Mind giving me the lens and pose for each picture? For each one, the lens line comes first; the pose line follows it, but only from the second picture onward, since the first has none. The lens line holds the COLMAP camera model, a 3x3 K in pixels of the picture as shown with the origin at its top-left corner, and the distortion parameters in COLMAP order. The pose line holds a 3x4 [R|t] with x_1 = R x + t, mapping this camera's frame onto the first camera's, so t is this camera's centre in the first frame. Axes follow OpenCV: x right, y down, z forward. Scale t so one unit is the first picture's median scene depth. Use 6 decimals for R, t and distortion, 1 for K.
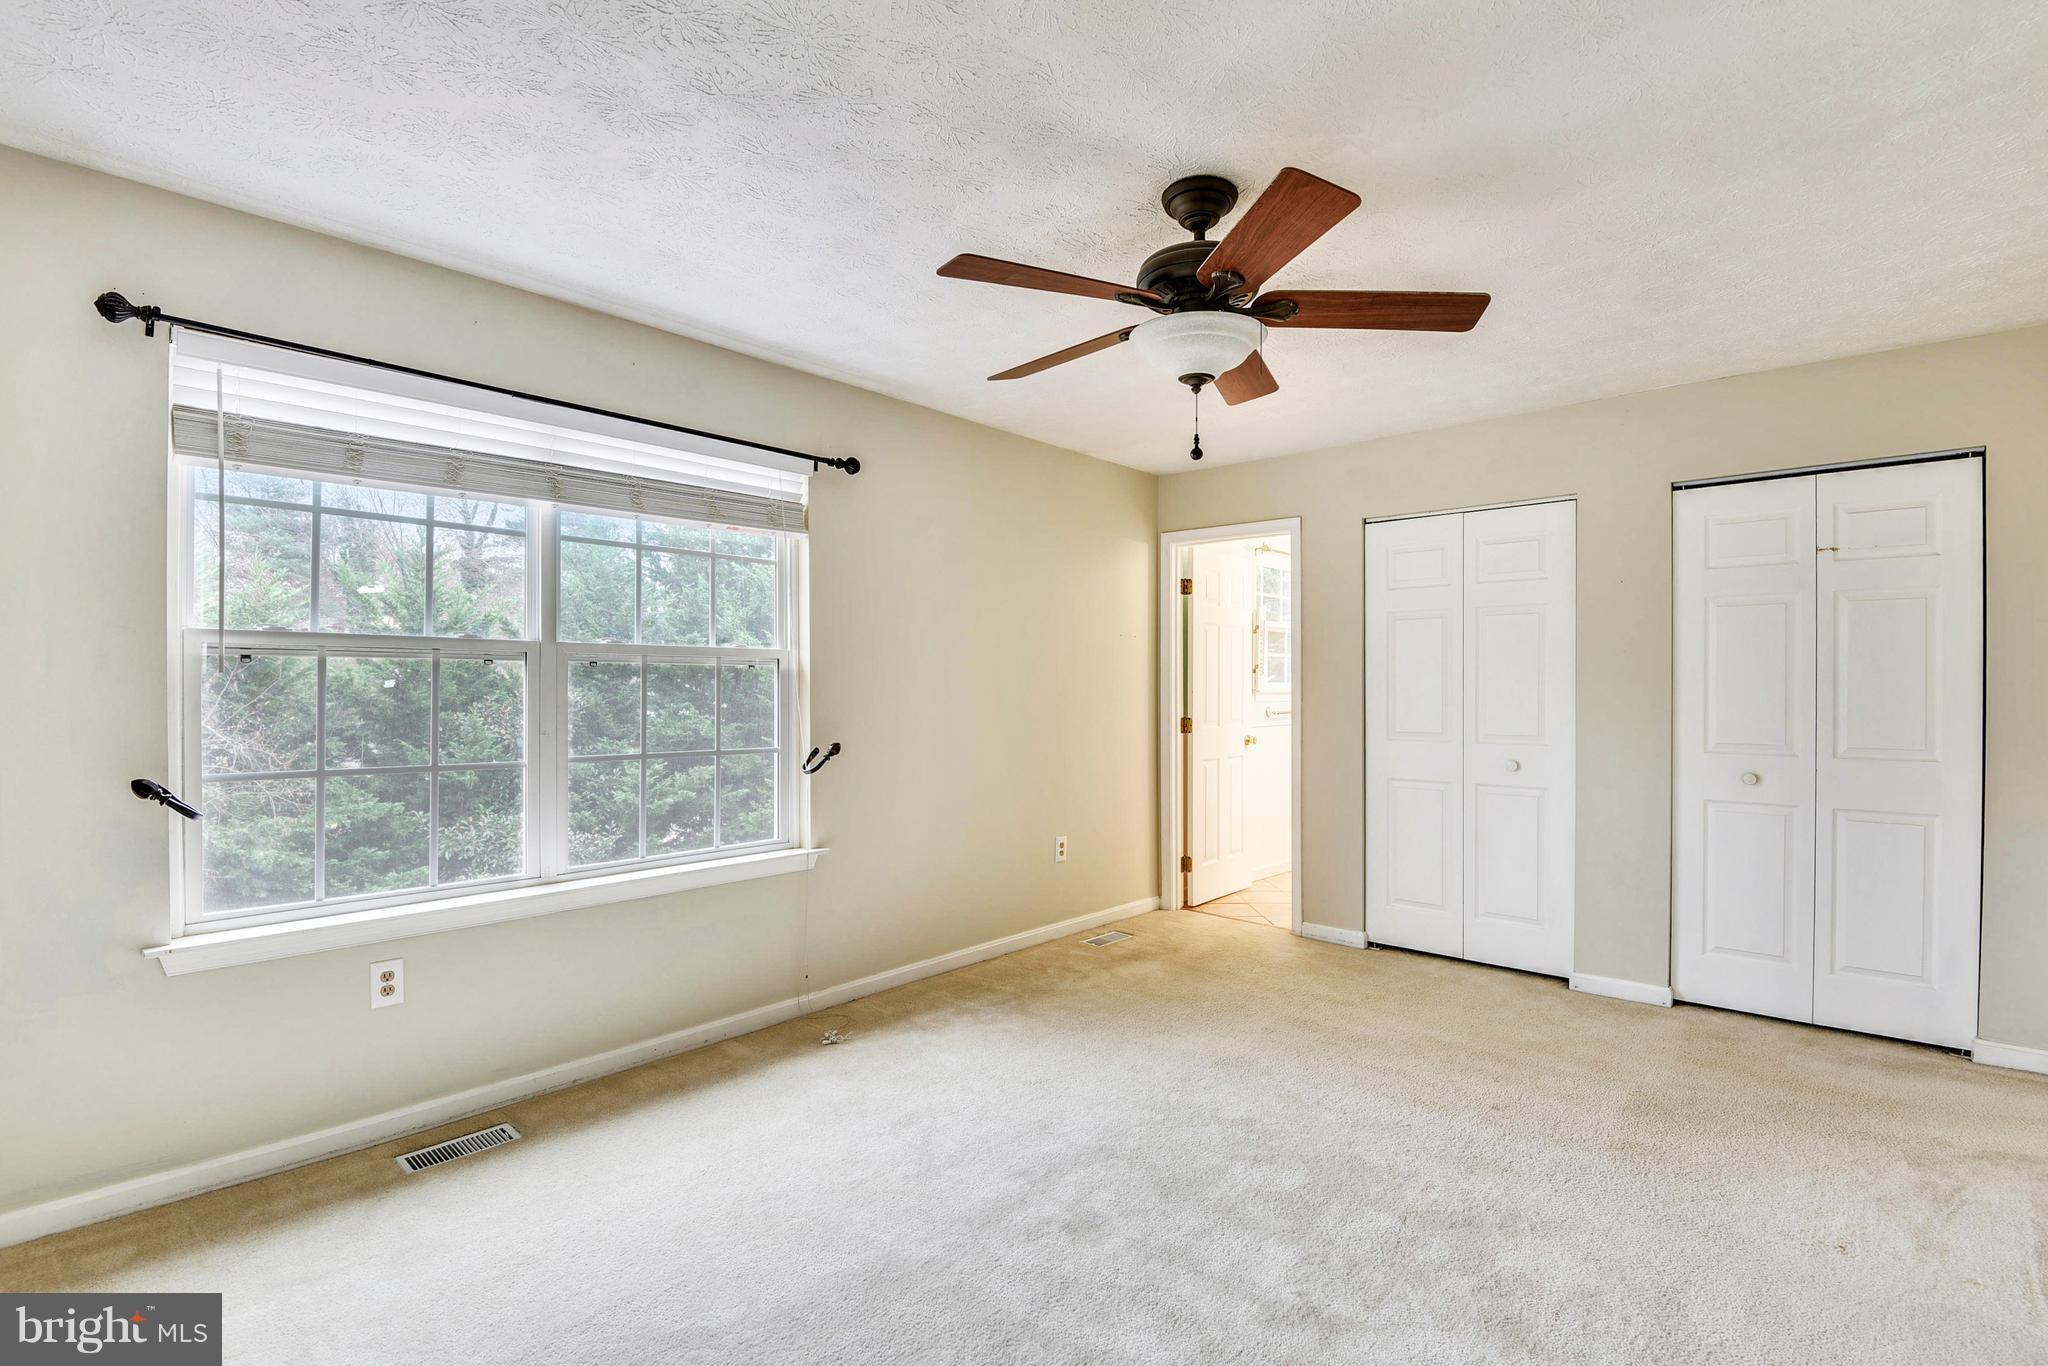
lens RADIAL K [[955.2, 0, 1026.5], [0, 955.2, 677.5], [0, 0, 1]] dist [-0.000368, -0.013608]
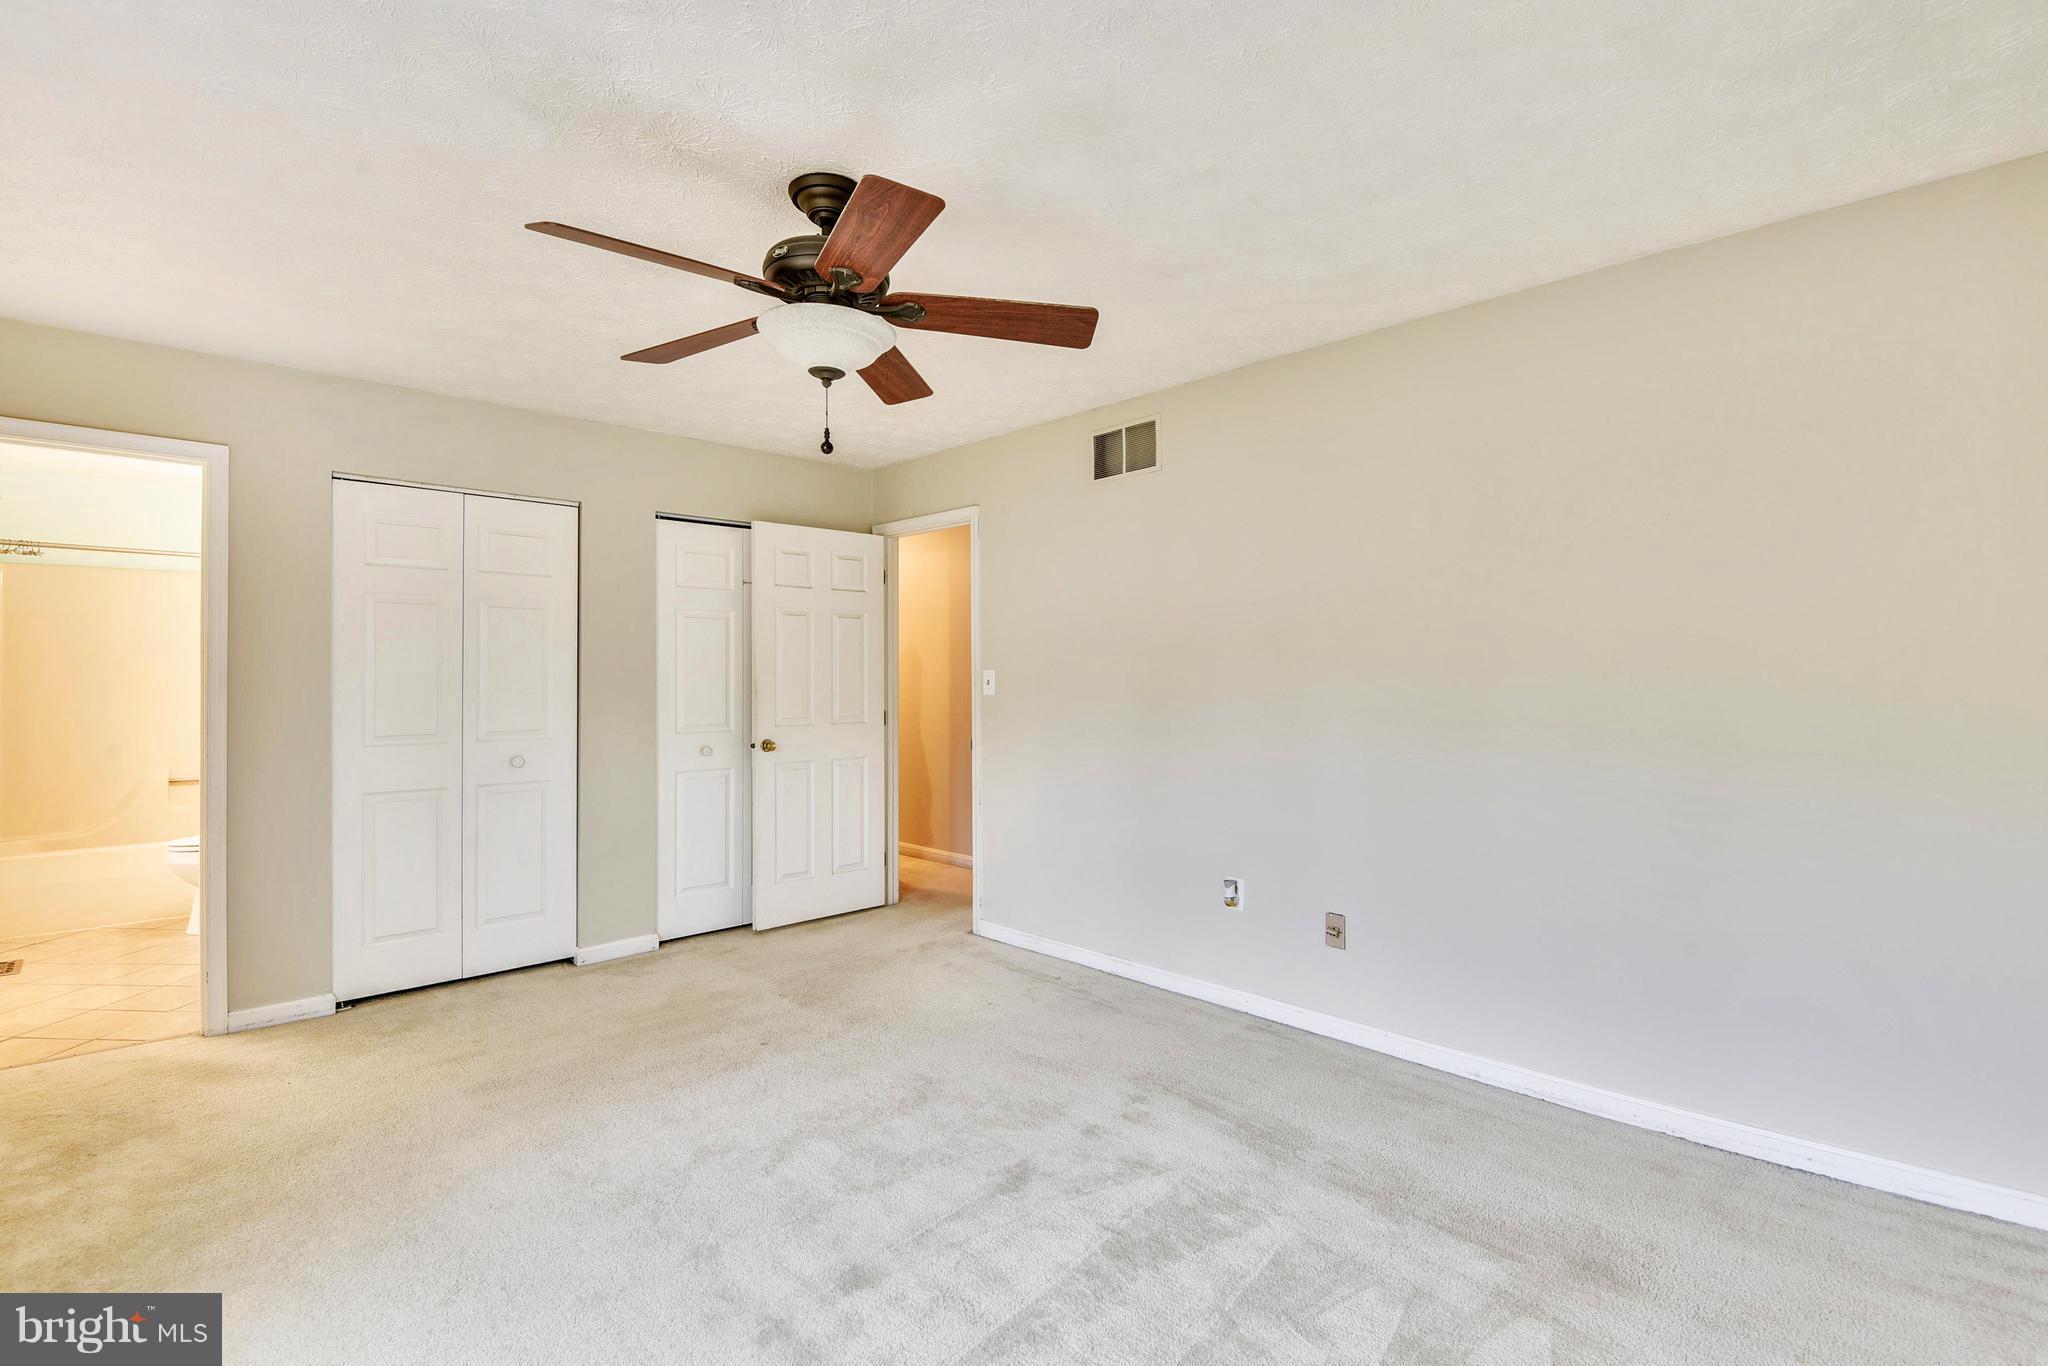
lens RADIAL K [[981.5, 0, 1026.3], [0, 981.5, 653.7], [0, 0, 1]] dist [-0.012089, -0.000623]
pose [[0.055713, 0.020831, 0.998230, -0.532750], [-0.003954, 0.999779, -0.020643, -0.000021], [-0.998439, -0.002797, 0.055783, 0.476044]]
